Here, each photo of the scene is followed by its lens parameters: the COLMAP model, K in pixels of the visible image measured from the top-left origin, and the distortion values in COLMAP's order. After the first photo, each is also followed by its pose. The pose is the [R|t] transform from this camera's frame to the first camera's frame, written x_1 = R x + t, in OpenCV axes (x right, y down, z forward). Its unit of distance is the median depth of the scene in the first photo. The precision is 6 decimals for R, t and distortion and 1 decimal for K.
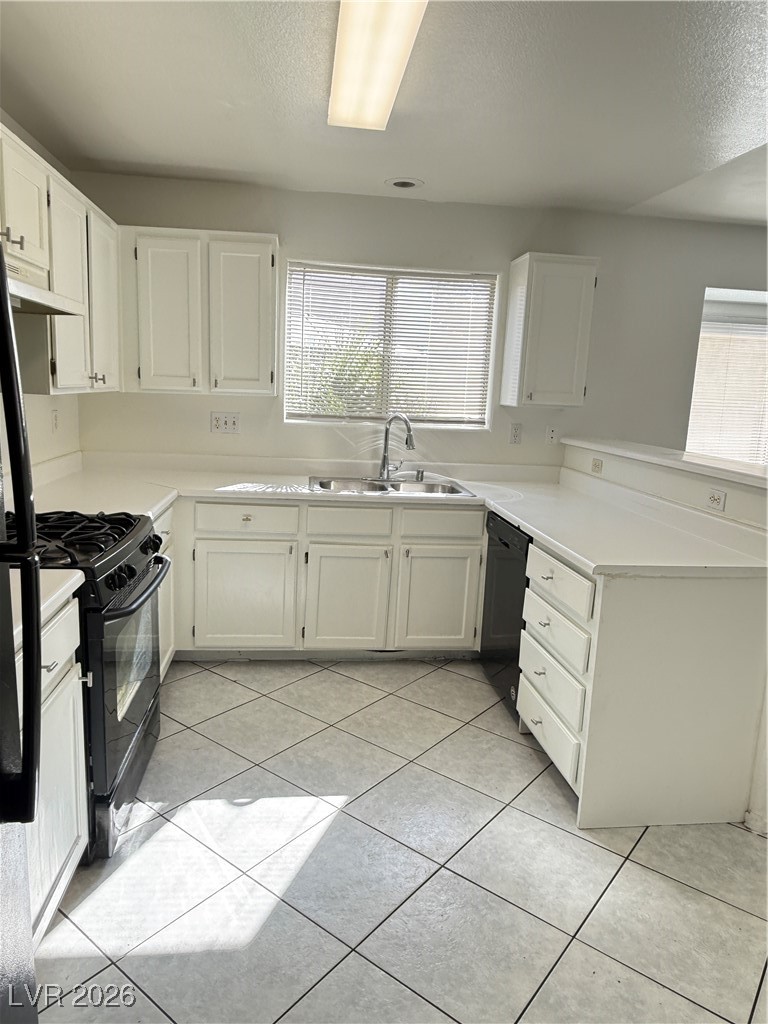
lens RADIAL K [[688.3, 0, 383.5], [0, 688.3, 508.4], [0, 0, 1]] dist [0.019562, 0.000955]
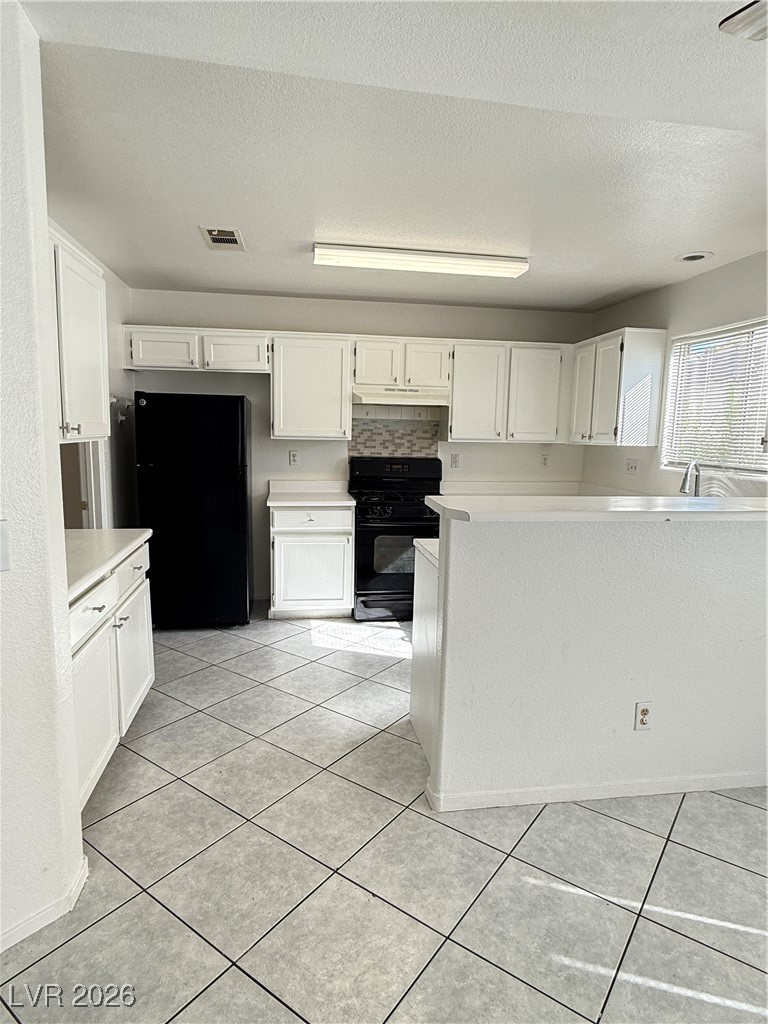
lens RADIAL K [[597.6, 0, 382.2], [0, 597.6, 512.0], [0, 0, 1]] dist [0.001831, 0.001038]
pose [[0.033906, 0.092163, -0.995167, 0.931789], [-0.196732, 0.976873, 0.083766, -0.041717], [0.979871, 0.192941, 0.051253, 0.487178]]
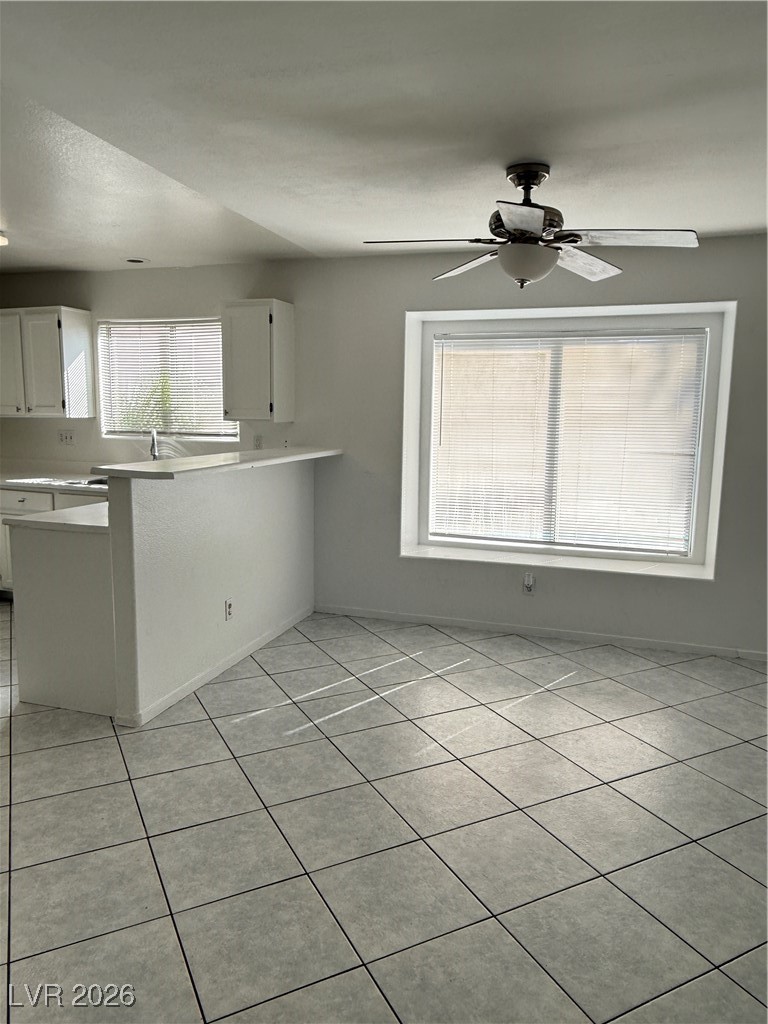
lens RADIAL K [[711.7, 0, 383.9], [0, 711.7, 514.5], [0, 0, 1]] dist [-0.001112, -0.002349]
pose [[0.905667, 0.031943, -0.422786, 0.988558], [-0.050051, 0.998240, -0.031795, 0.046150], [0.421026, 0.049956, 0.905672, -0.034811]]
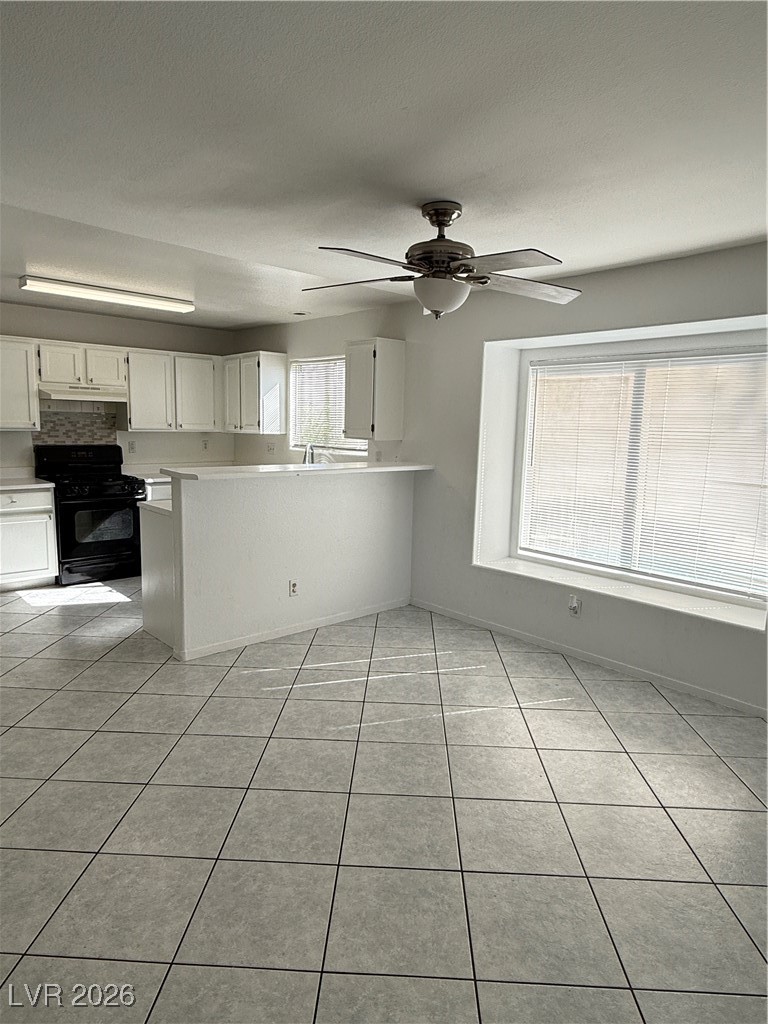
lens RADIAL K [[624.9, 0, 384.1], [0, 624.9, 515.2], [0, 0, 1]] dist [0.000870, 0.000179]
pose [[0.585702, 0.090468, -0.805462, 1.358967], [-0.143337, 0.989650, 0.006926, -0.001191], [0.797752, 0.111395, 0.592607, 0.259415]]
